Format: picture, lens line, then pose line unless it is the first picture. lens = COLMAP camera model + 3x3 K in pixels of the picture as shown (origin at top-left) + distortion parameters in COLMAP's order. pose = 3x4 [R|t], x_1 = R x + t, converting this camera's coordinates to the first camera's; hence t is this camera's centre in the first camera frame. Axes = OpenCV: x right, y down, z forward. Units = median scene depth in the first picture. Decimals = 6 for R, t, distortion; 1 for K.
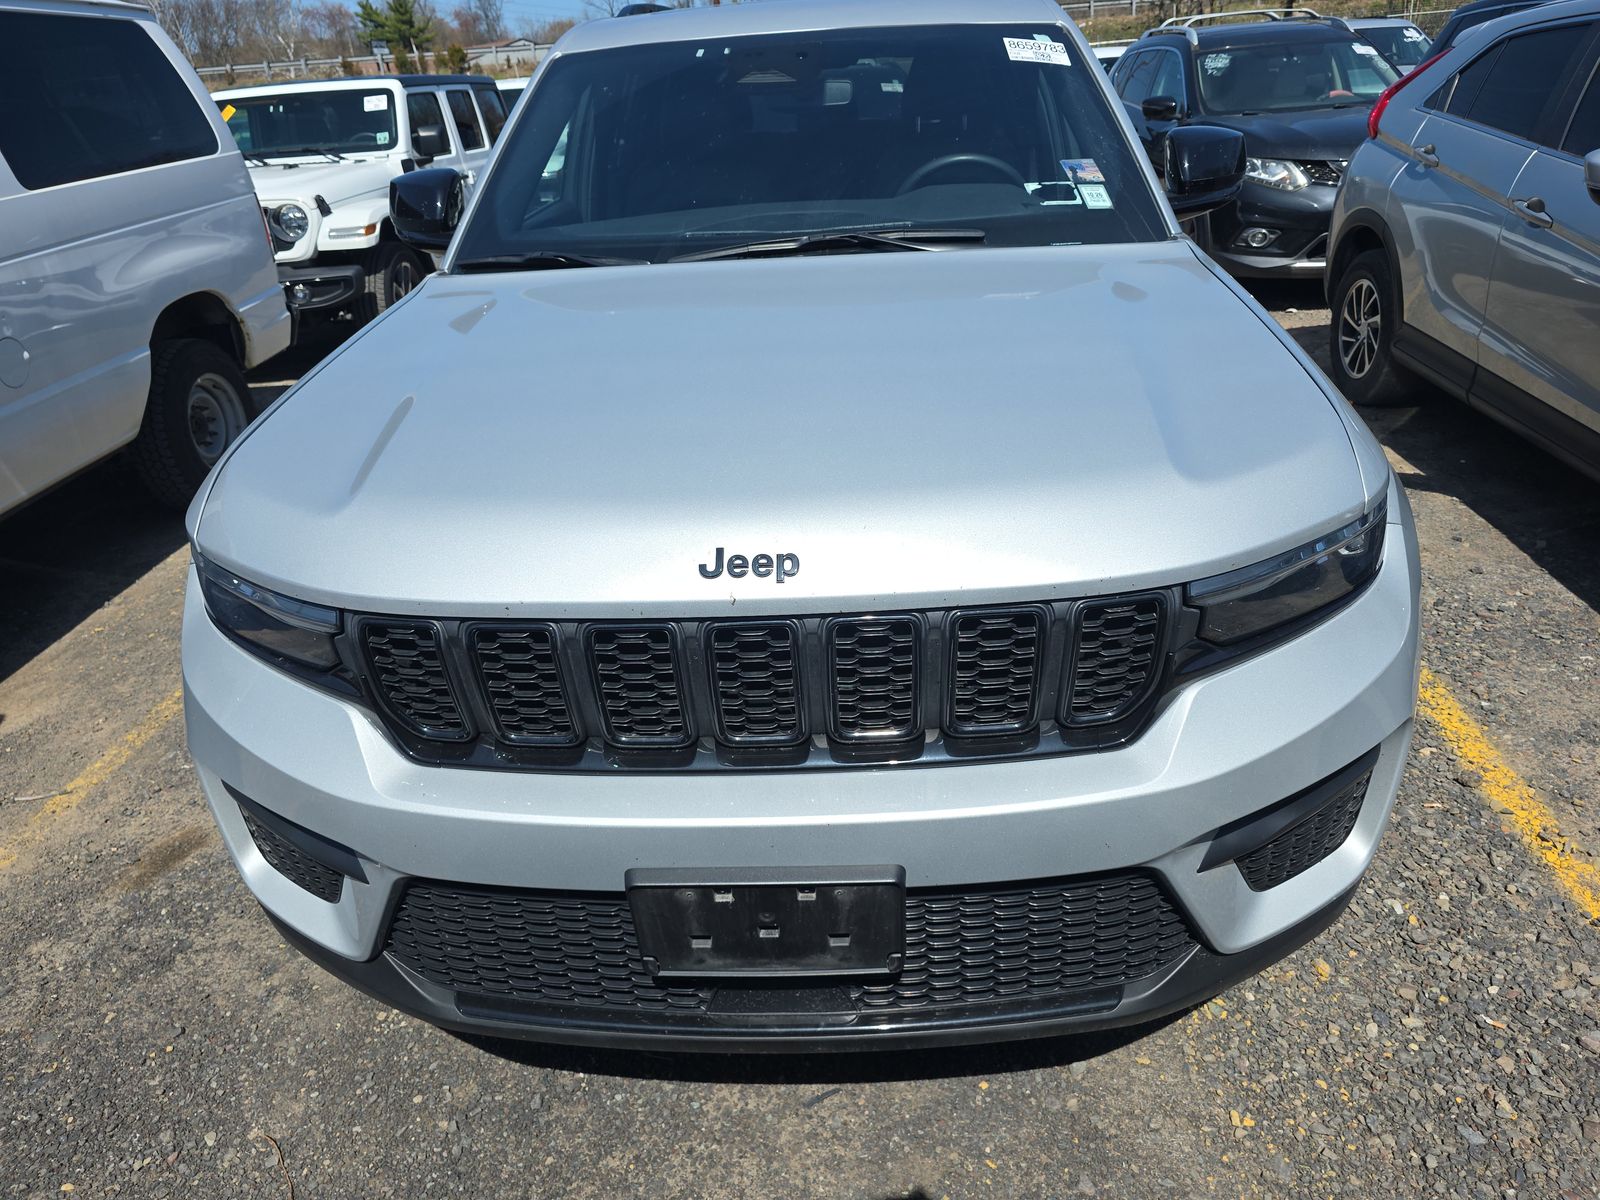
lens RADIAL K [[1065.4, 0, 806.8], [0, 1065.4, 604.5], [0, 0, 1]] dist [0.047902, -0.047789]
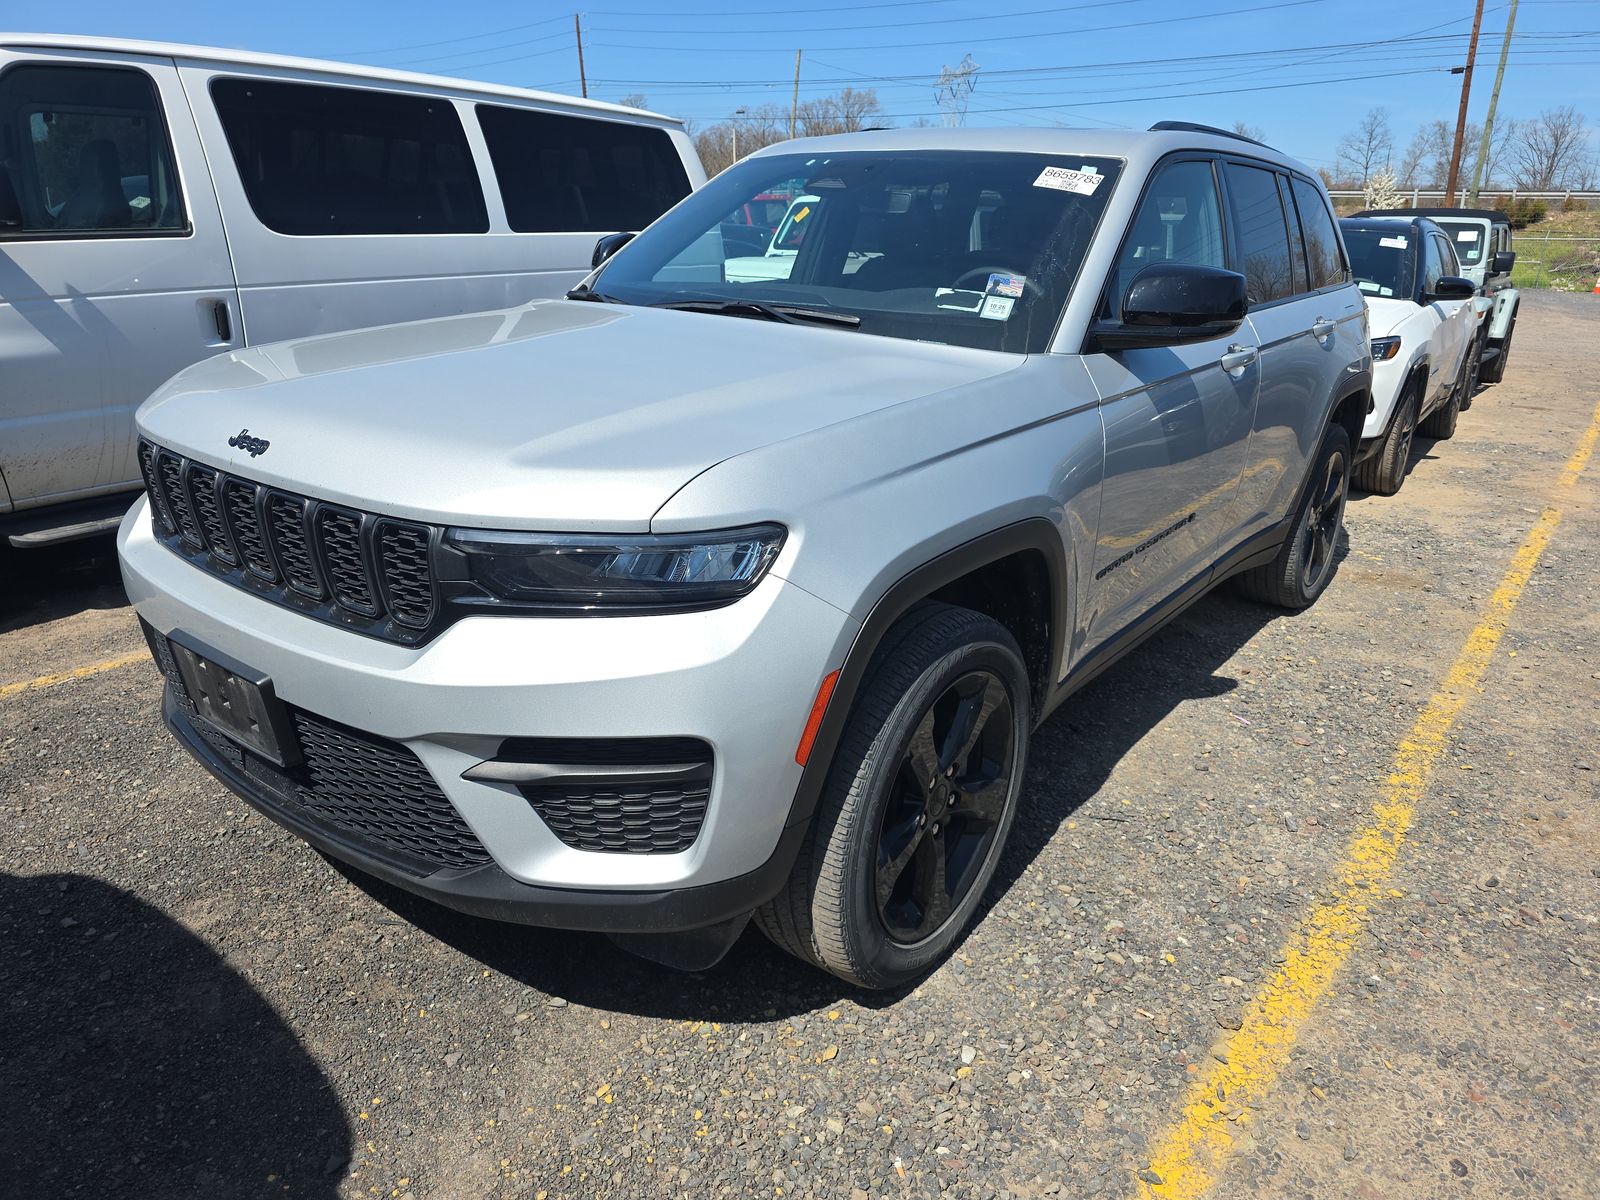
lens RADIAL K [[1065.4, 0, 806.8], [0, 1065.4, 604.5], [0, 0, 1]] dist [0.047902, -0.047789]
pose [[0.819185, 0.271082, -0.505421, 0.756515], [-0.323630, 0.946029, -0.017137, -0.026892], [0.473497, 0.177607, 0.862703, 0.058068]]
